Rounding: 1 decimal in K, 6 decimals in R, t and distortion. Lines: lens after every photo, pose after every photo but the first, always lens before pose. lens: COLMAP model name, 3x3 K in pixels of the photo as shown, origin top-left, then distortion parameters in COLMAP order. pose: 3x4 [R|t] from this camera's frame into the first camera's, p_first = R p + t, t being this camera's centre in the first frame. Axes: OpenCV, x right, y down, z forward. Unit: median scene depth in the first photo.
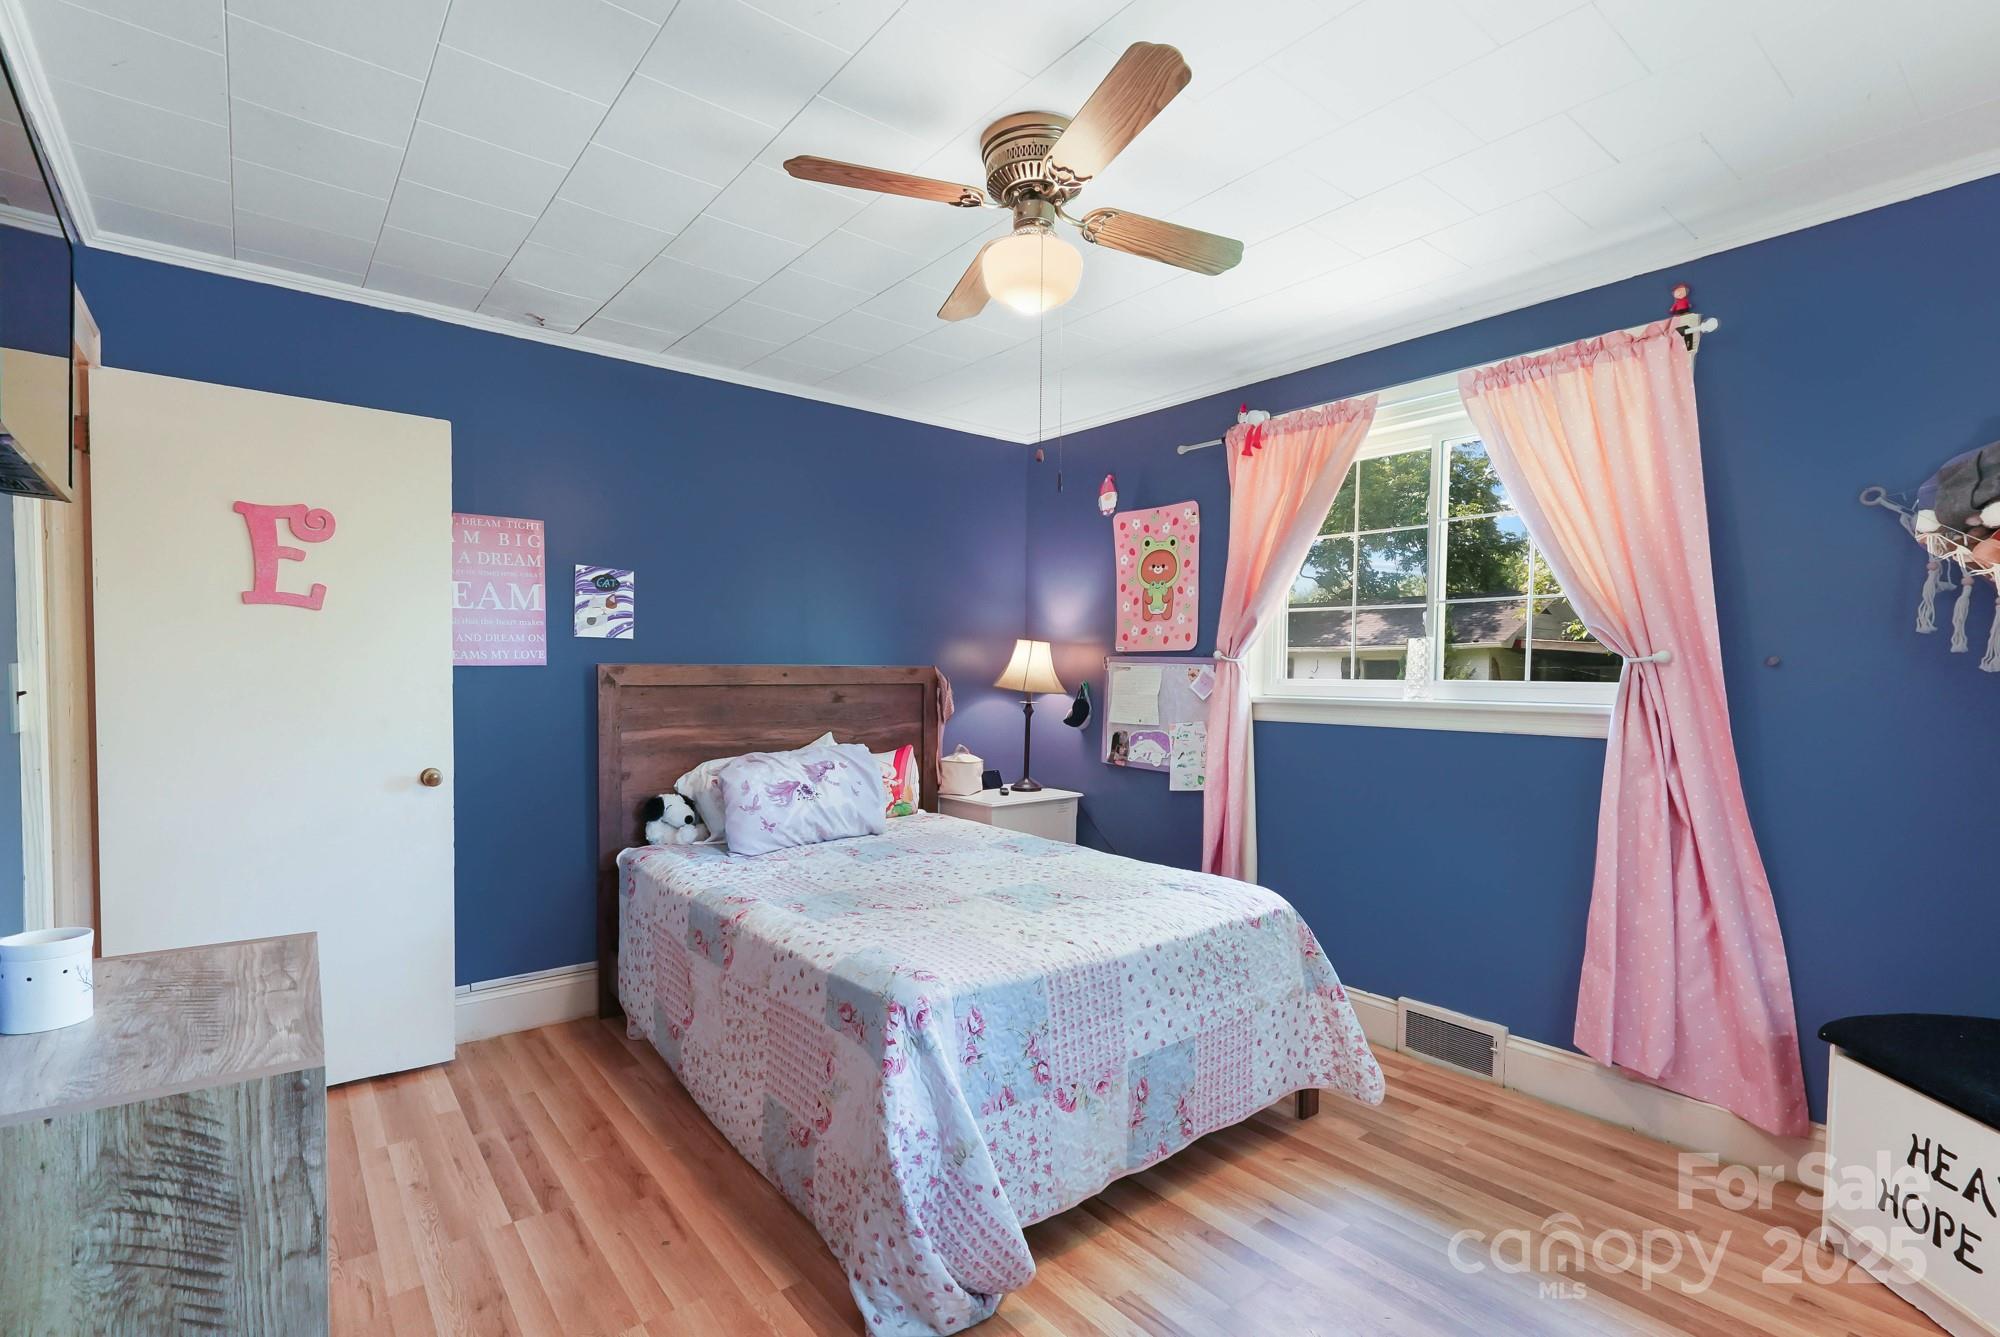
lens RADIAL K [[921.0, 0, 1003.1], [0, 921.0, 700.3], [0, 0, 1]] dist [-0.003572, -0.000123]
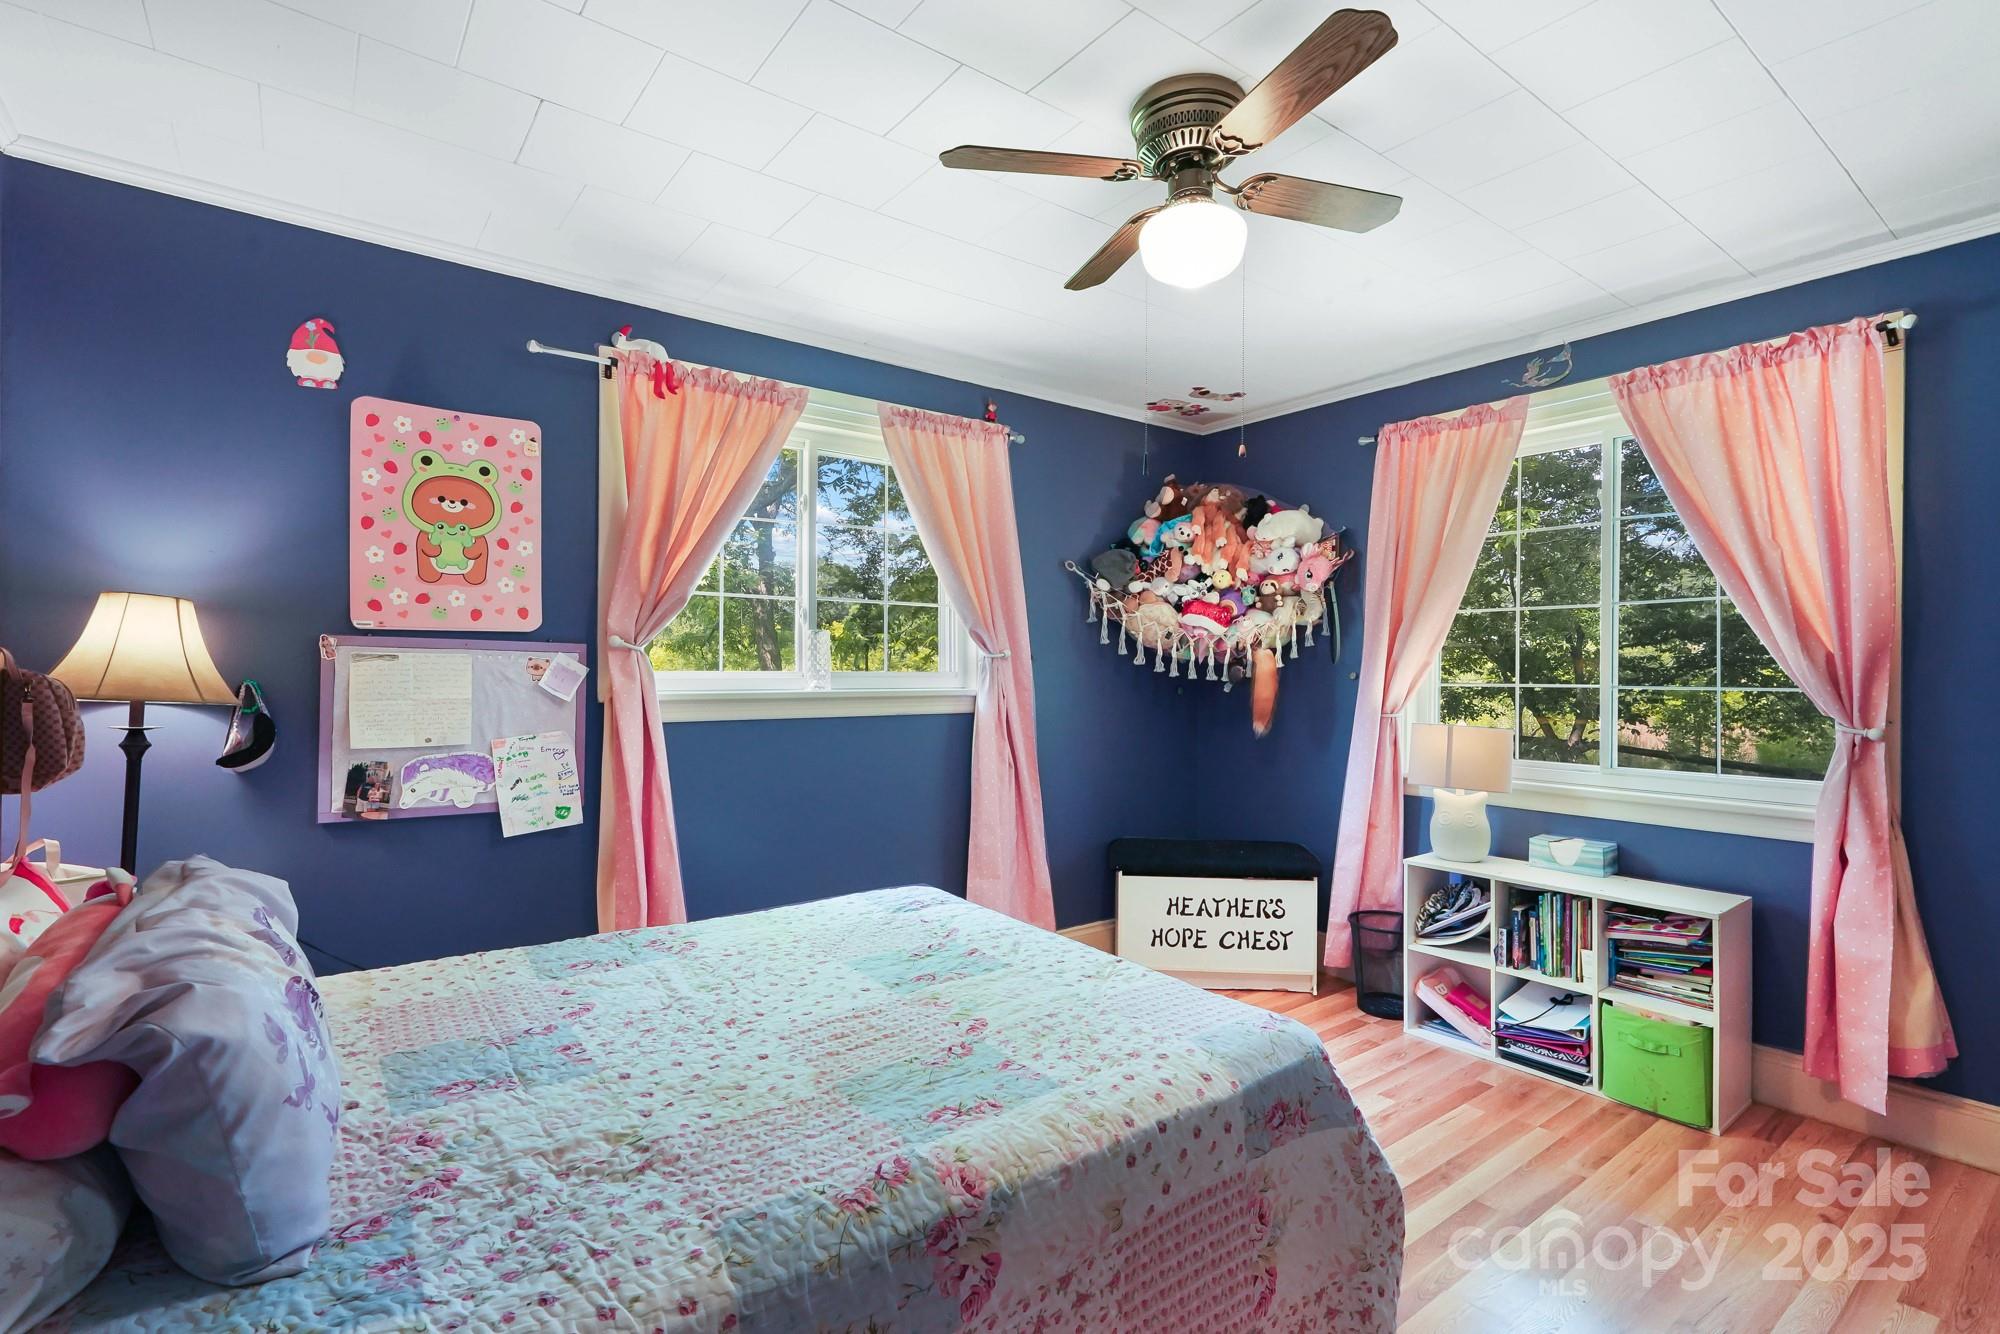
lens RADIAL K [[921.4, 0, 1000.0], [0, 921.4, 667.0], [0, 0, 1]] dist [-0.002656, -0.000347]
pose [[0.040169, -0.006280, 0.999173, -0.482684], [0.024968, 0.999674, 0.005280, -0.022482], [-0.998881, 0.024736, 0.040313, 0.608551]]
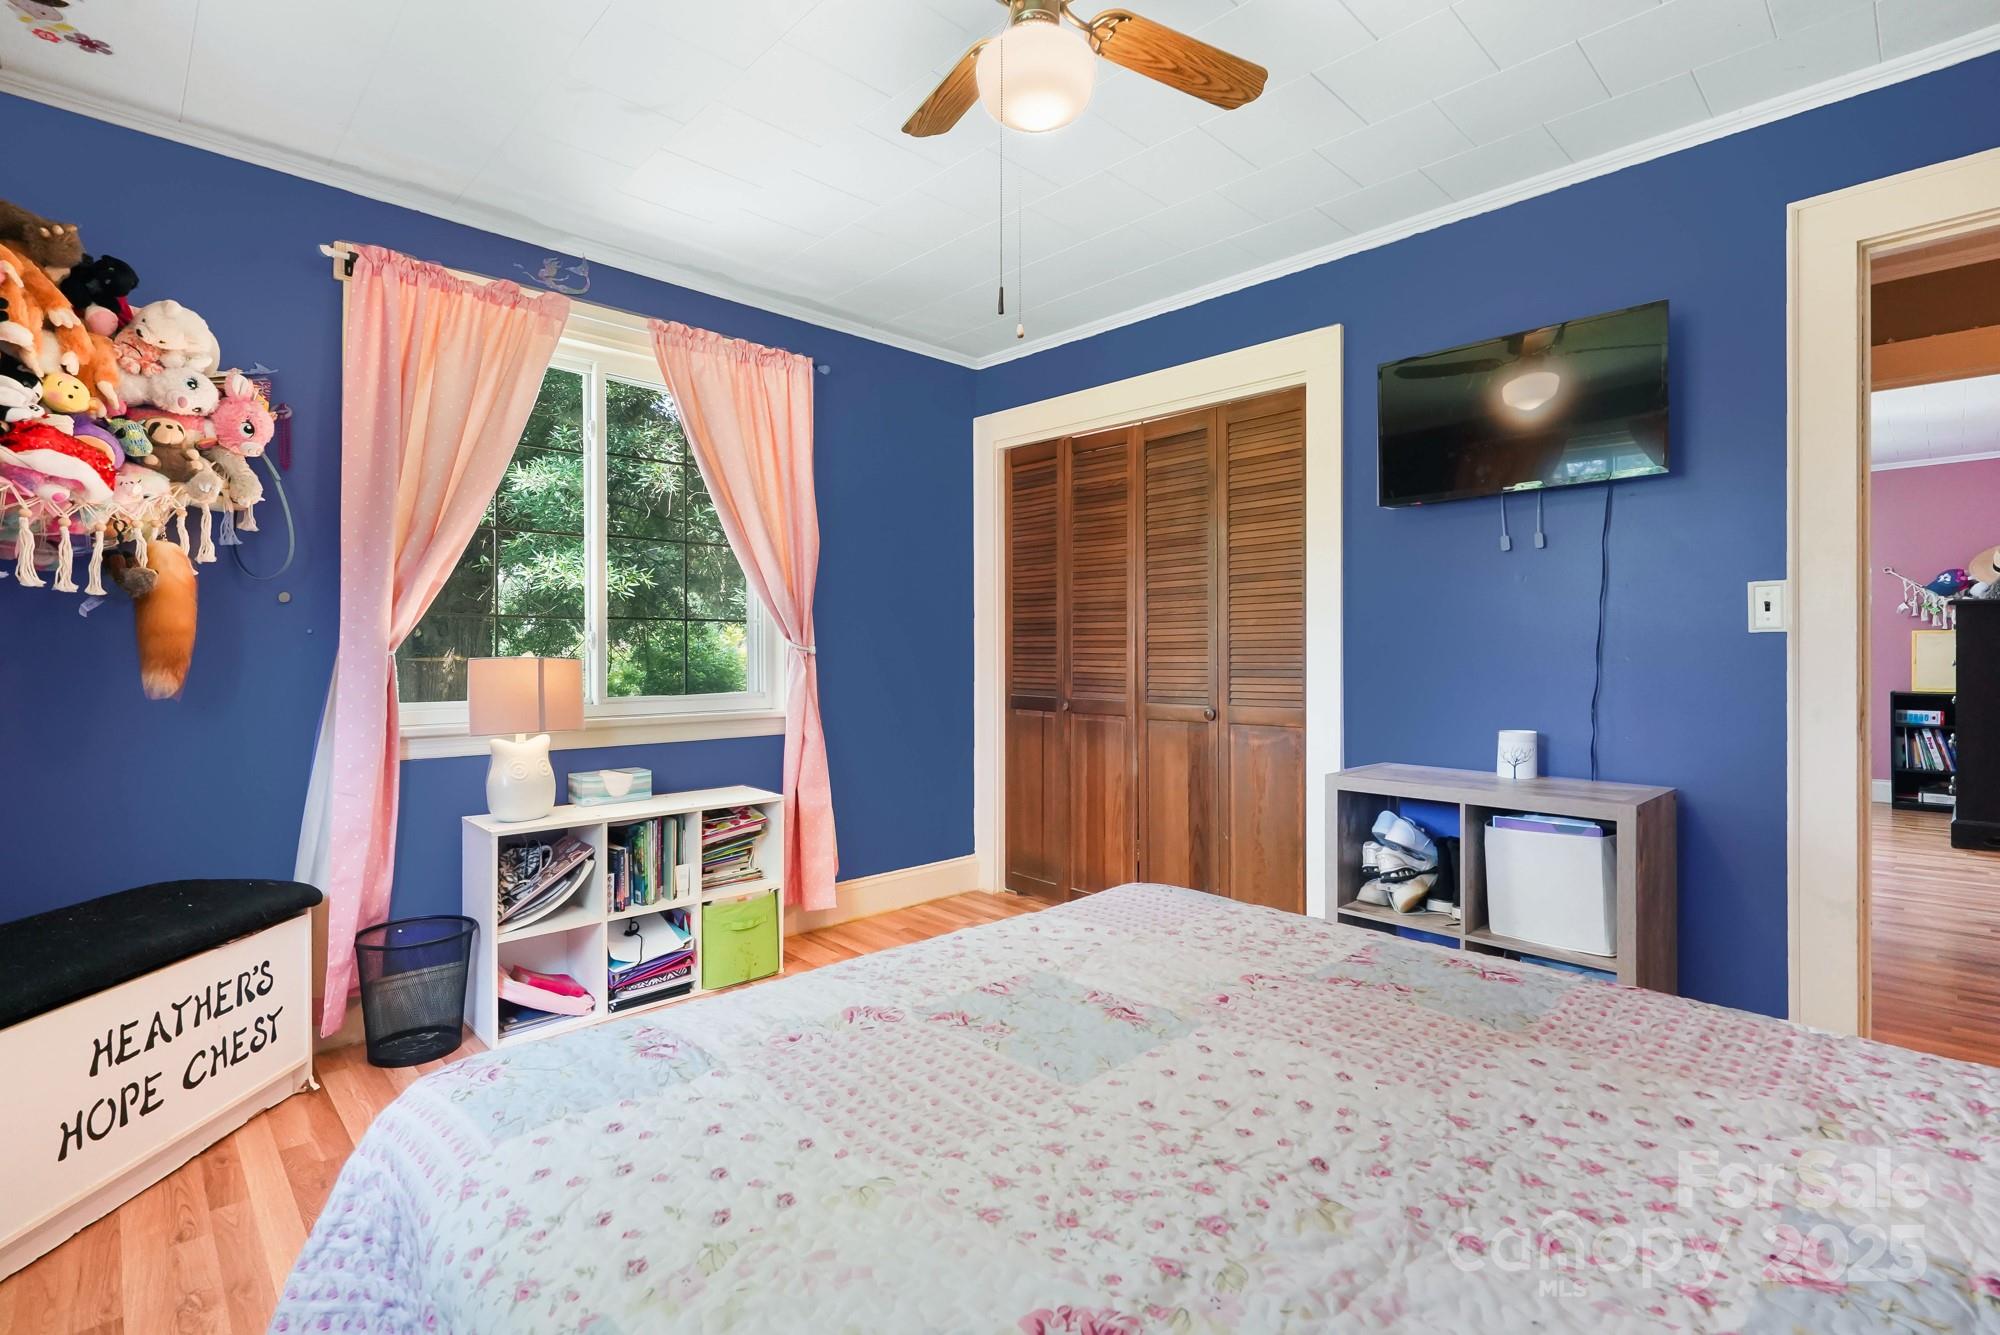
lens RADIAL K [[934.0, 0, 1003.6], [0, 934.0, 657.9], [0, 0, 1]] dist [-0.001663, -0.000151]
pose [[-0.996092, -0.007197, -0.088033, 0.068272], [-0.010293, 0.999343, 0.034762, 0.015958], [0.087725, 0.035533, -0.995511, 0.969878]]
